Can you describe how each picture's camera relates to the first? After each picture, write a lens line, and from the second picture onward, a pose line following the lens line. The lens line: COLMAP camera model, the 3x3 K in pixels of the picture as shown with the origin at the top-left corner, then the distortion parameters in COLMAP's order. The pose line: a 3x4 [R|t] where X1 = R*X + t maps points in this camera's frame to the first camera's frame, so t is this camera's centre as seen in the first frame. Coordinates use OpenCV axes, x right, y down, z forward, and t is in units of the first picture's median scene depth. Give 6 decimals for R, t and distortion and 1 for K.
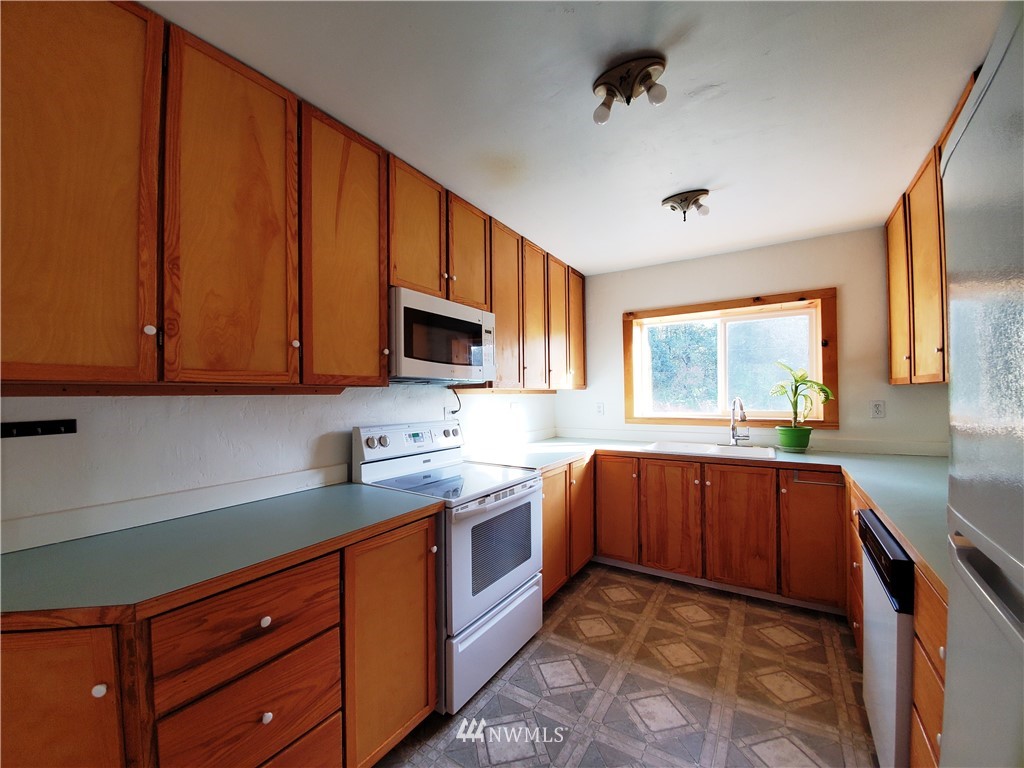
lens RADIAL K [[403.6, 0, 508.1], [0, 403.6, 395.3], [0, 0, 1]] dist [0.005663, -0.014918]
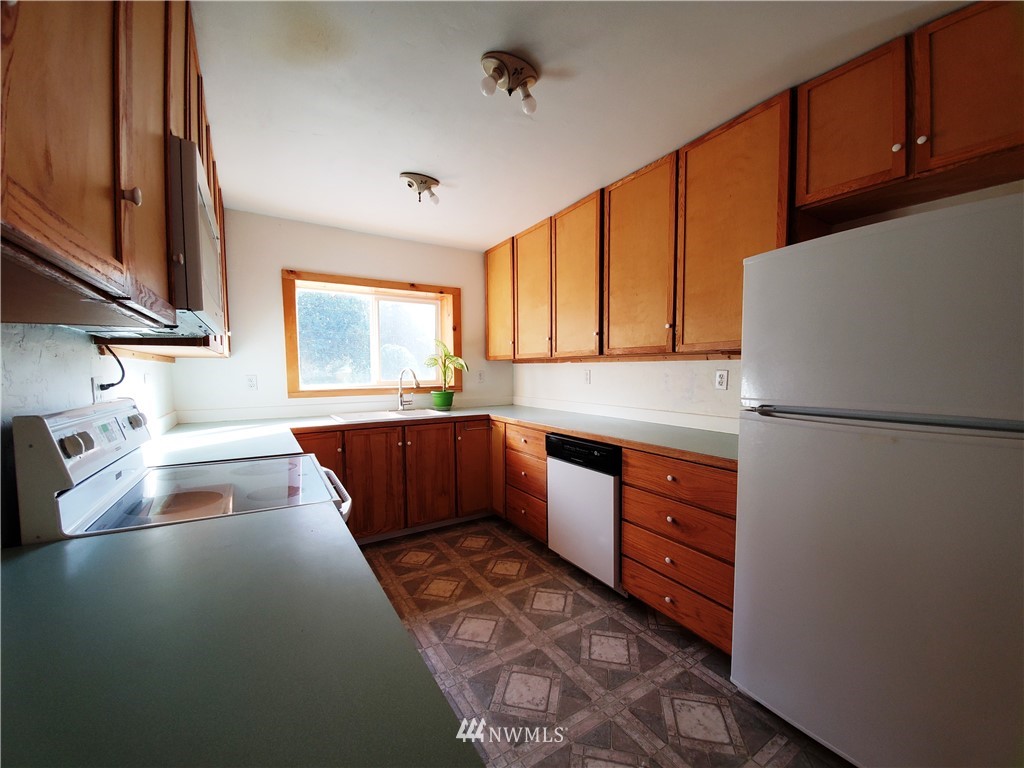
lens RADIAL K [[403.6, 0, 508.1], [0, 403.6, 395.3], [0, 0, 1]] dist [0.005663, -0.014918]
pose [[0.430456, -0.047450, 0.901363, -0.431837], [0.003307, 0.998693, 0.050995, 0.030211], [-0.902605, -0.018970, 0.430051, 0.292338]]
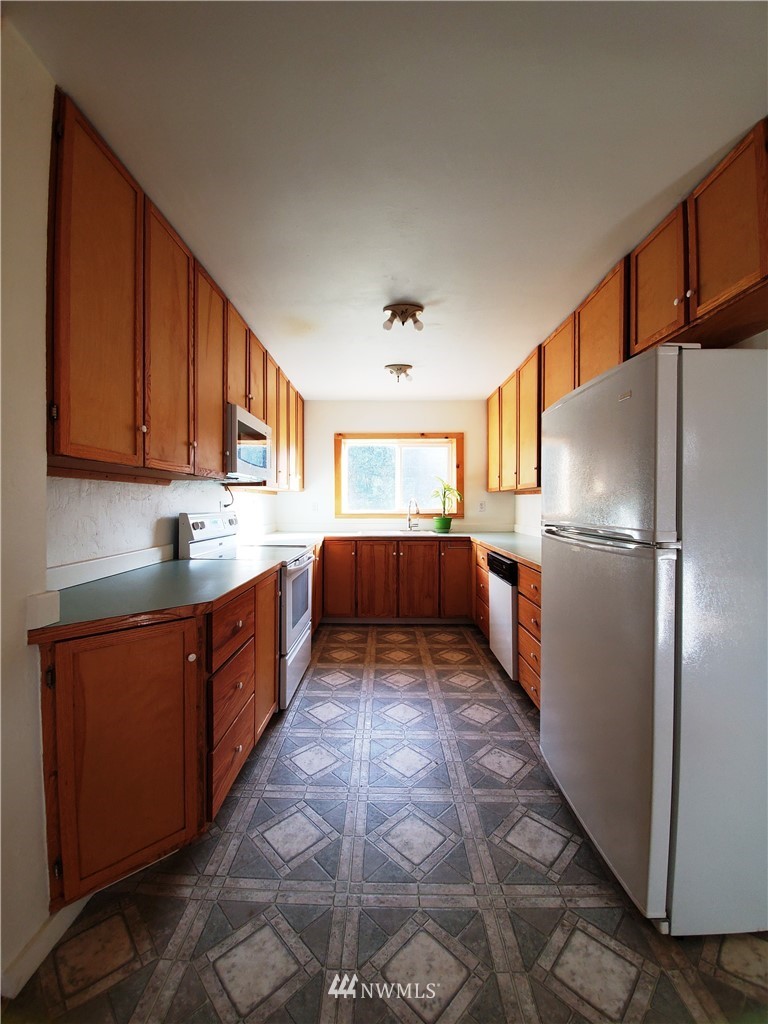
lens RADIAL K [[403.6, 0, 375.9], [0, 403.6, 510.3], [0, 0, 1]] dist [0.005663, -0.014918]
pose [[0.850577, 0.002612, 0.525844, -0.422514], [-0.009652, 0.999897, 0.010644, 0.041965], [-0.525762, -0.014129, 0.850514, -0.264759]]
